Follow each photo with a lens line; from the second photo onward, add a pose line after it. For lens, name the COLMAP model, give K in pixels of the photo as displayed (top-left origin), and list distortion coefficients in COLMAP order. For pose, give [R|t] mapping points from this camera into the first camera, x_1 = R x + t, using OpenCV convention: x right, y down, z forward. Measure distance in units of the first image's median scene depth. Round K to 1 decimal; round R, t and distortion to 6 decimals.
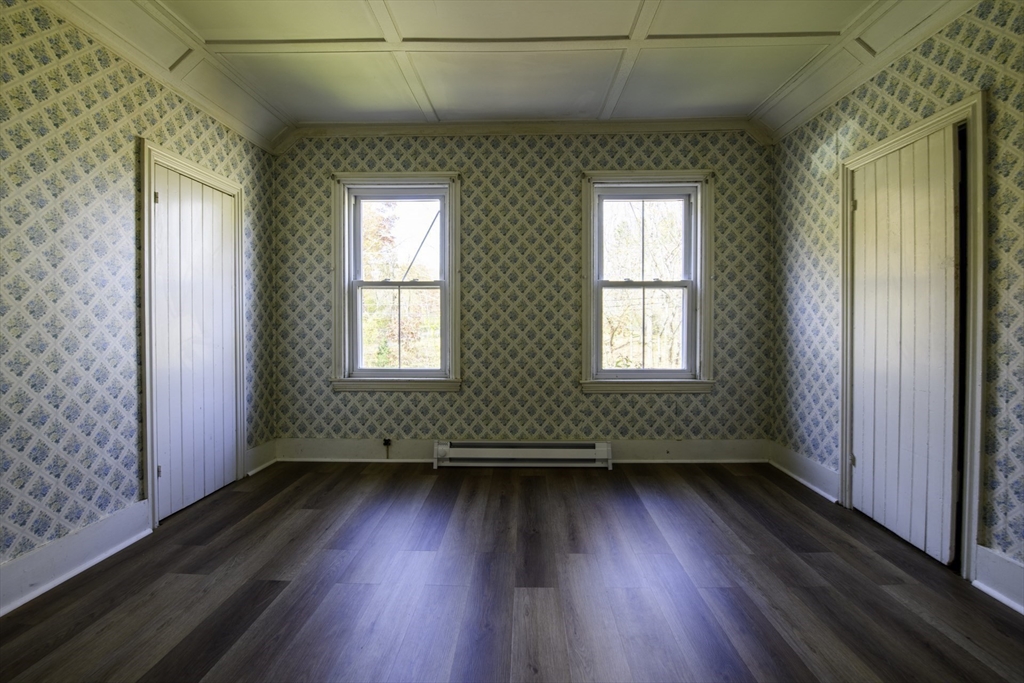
lens RADIAL K [[441.1, 0, 510.1], [0, 441.1, 334.9], [0, 0, 1]] dist [-0.008241, -0.006545]
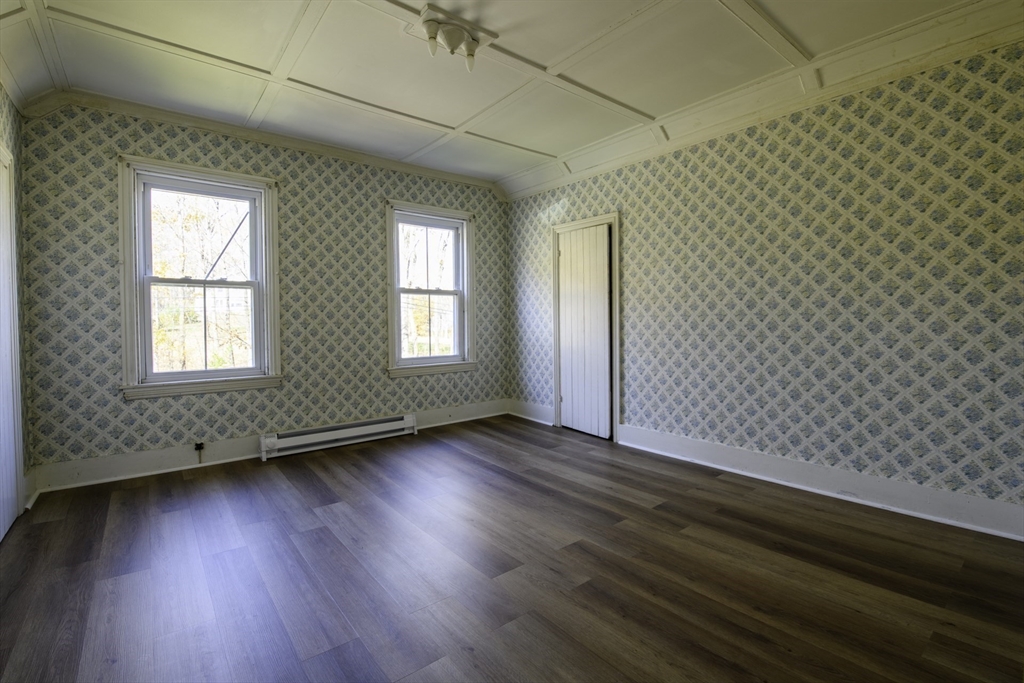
lens RADIAL K [[462.7, 0, 504.0], [0, 462.7, 336.5], [0, 0, 1]] dist [-0.009885, -0.003474]
pose [[0.771390, -0.026688, 0.635803, -0.416210], [0.022443, 0.999640, 0.014731, 0.003522], [-0.635967, 0.002906, 0.771711, -0.210980]]
